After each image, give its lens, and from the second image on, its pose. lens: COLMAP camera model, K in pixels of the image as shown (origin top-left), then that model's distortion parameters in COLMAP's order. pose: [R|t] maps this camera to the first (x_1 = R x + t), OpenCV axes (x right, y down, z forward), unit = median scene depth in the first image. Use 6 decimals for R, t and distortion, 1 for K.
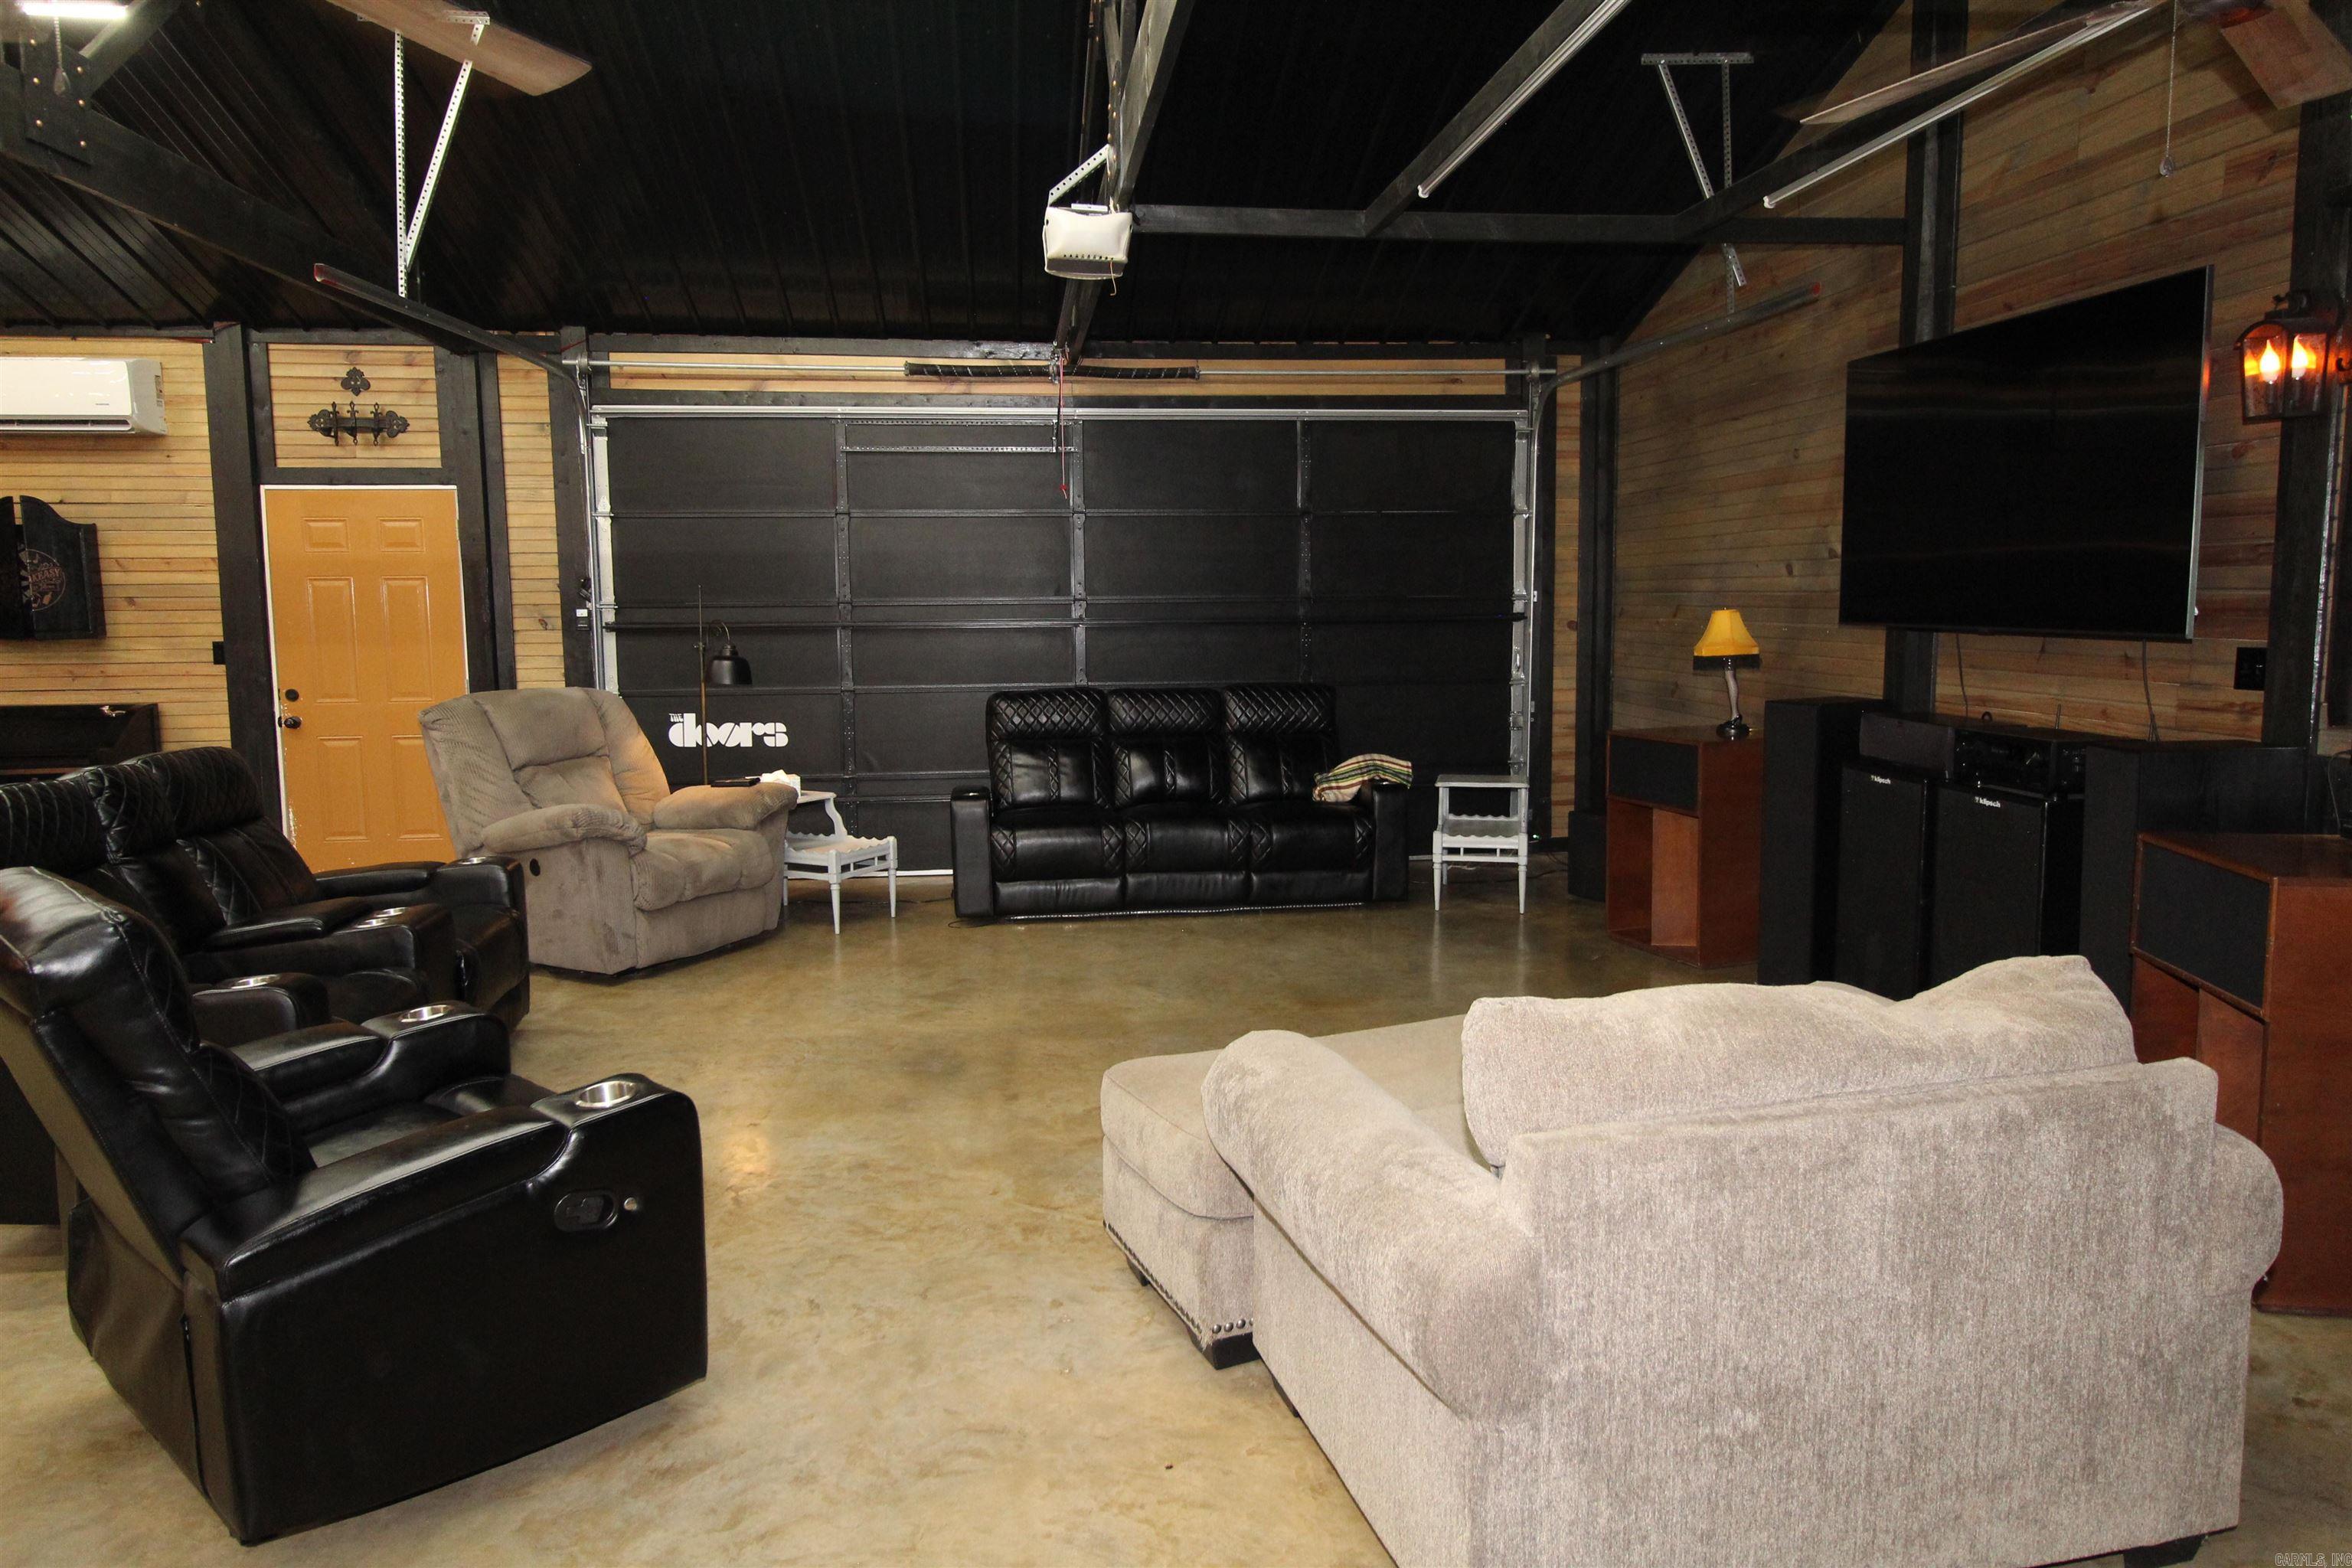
lens RADIAL K [[1482.8, 0, 1204.0], [0, 1482.8, 748.5], [0, 0, 1]] dist [0.003981, -0.000484]
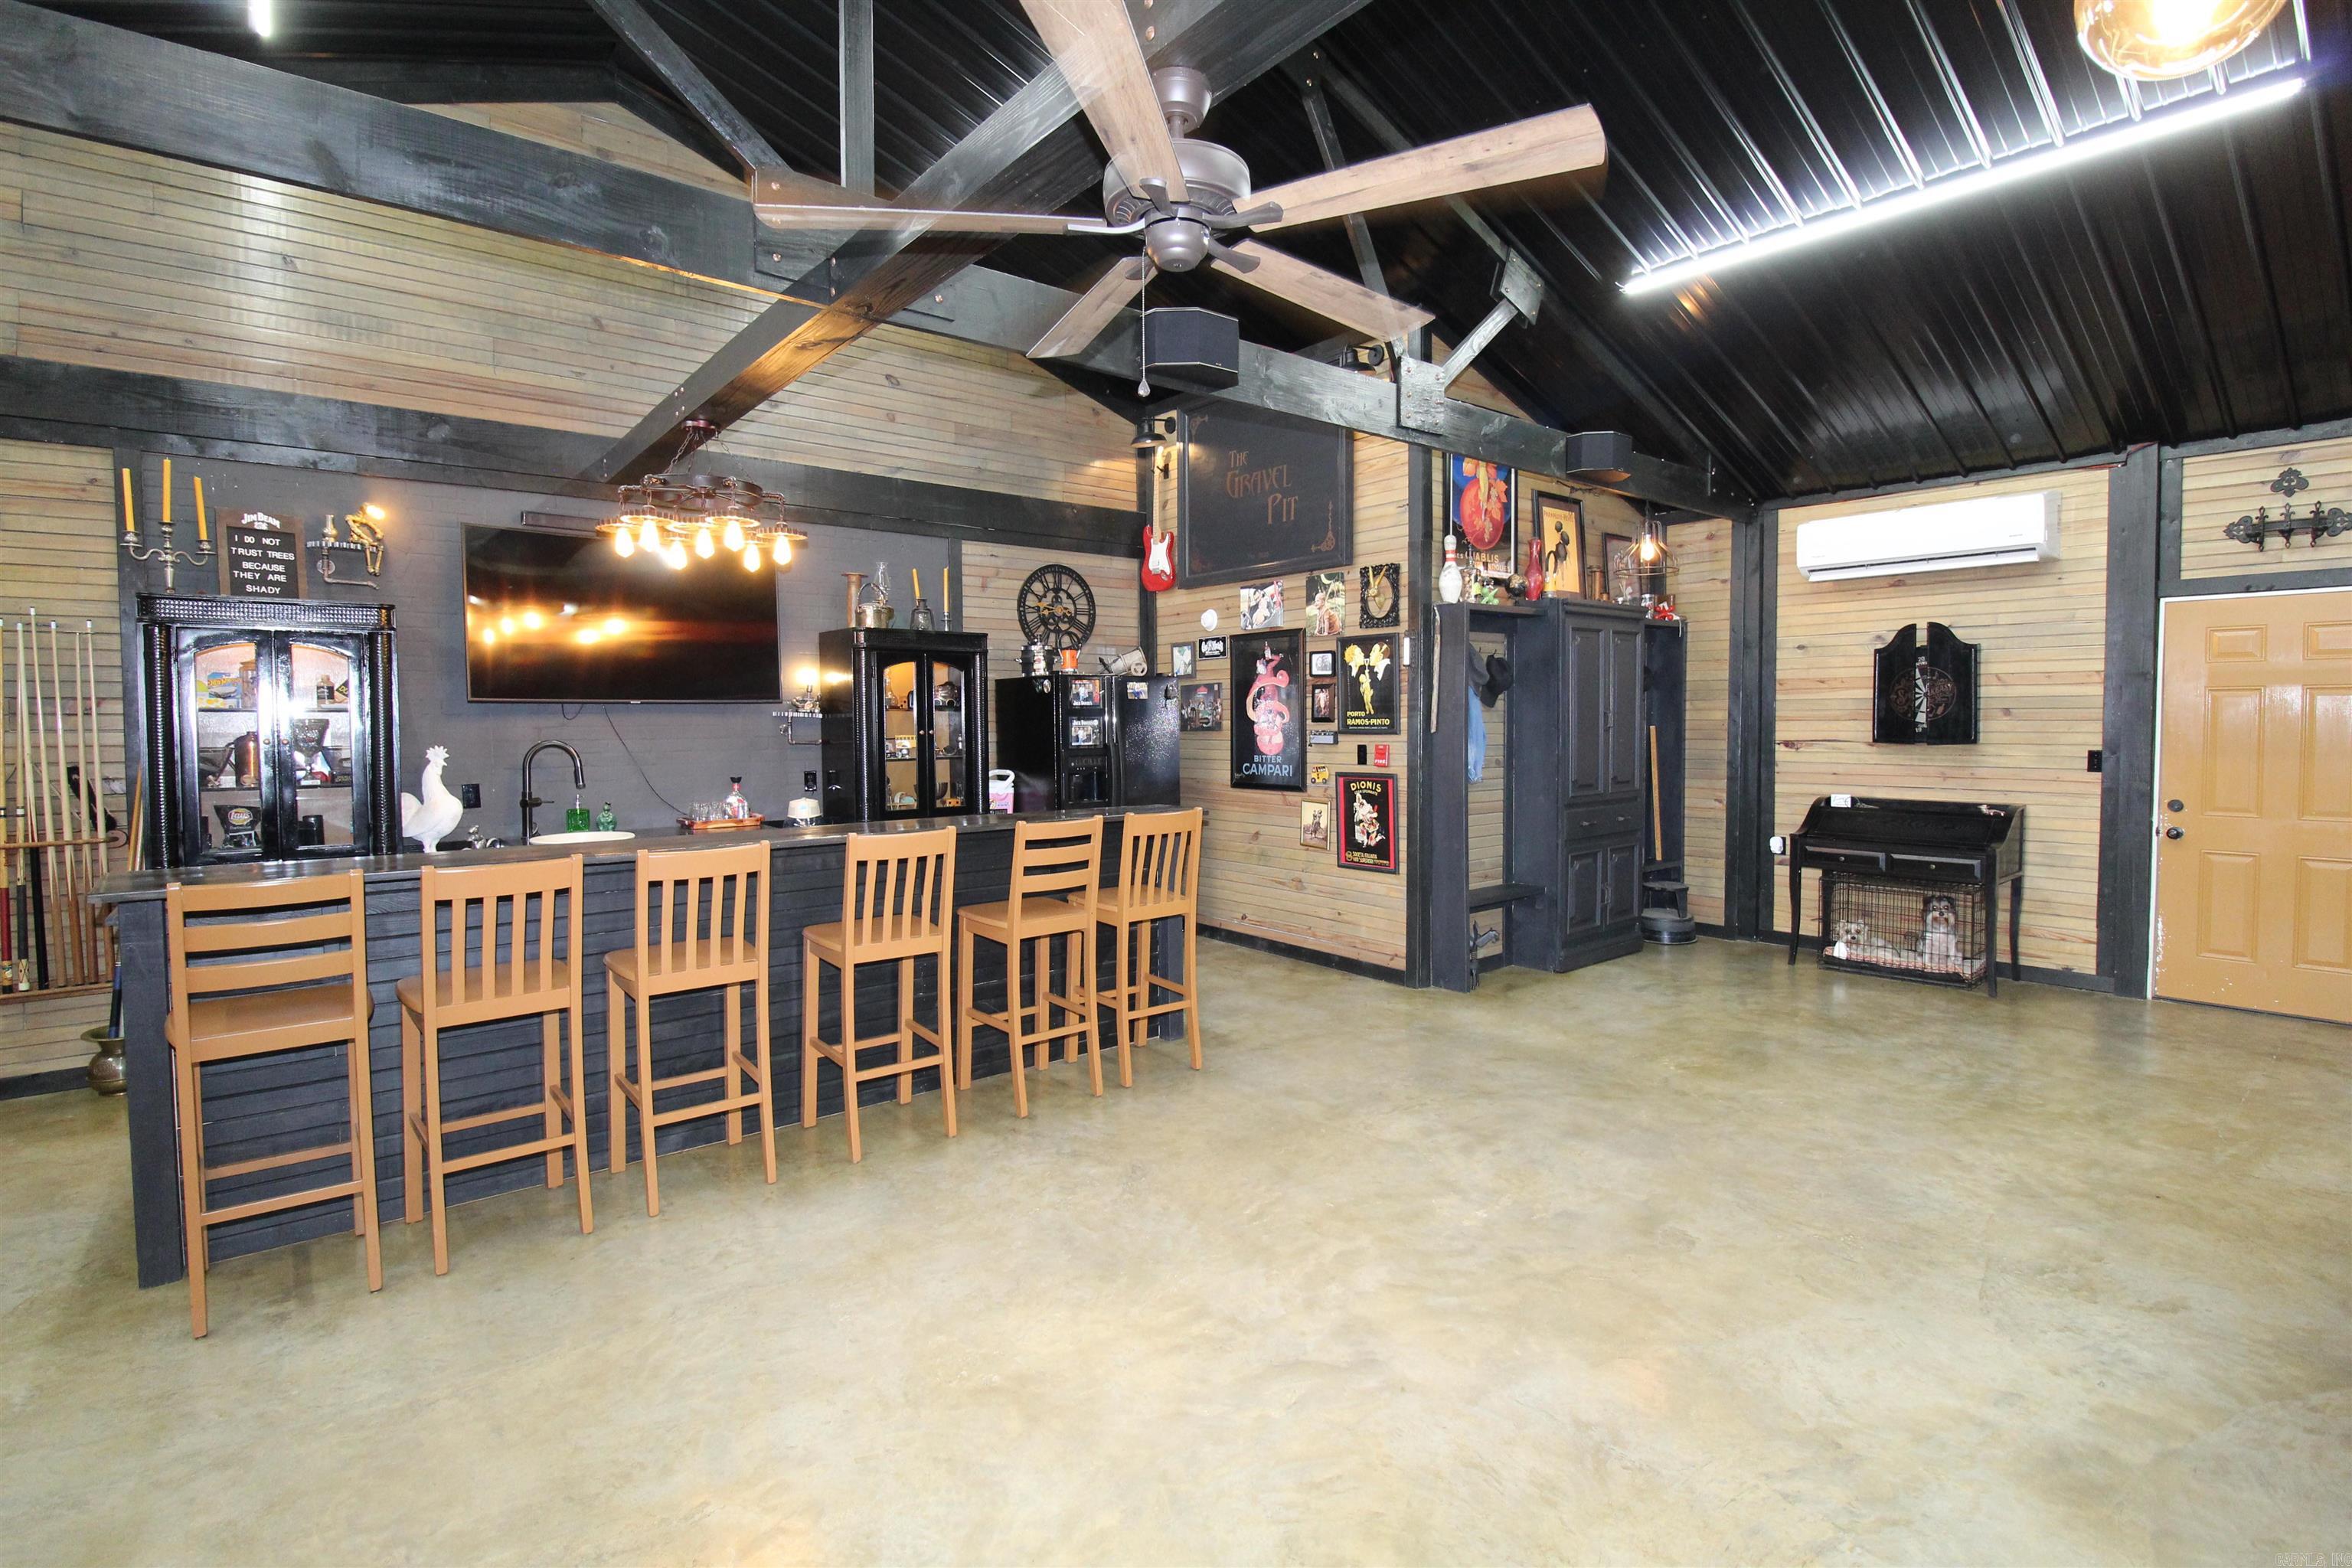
lens RADIAL K [[1090.3, 0, 1188.4], [0, 1090.3, 761.6], [0, 0, 1]] dist [-0.000032, -0.012994]
pose [[0.538116, 0.037020, -0.842058, -0.365135], [-0.081544, 0.996635, -0.008295, -0.005372], [0.838917, 0.073128, 0.539324, 0.050326]]
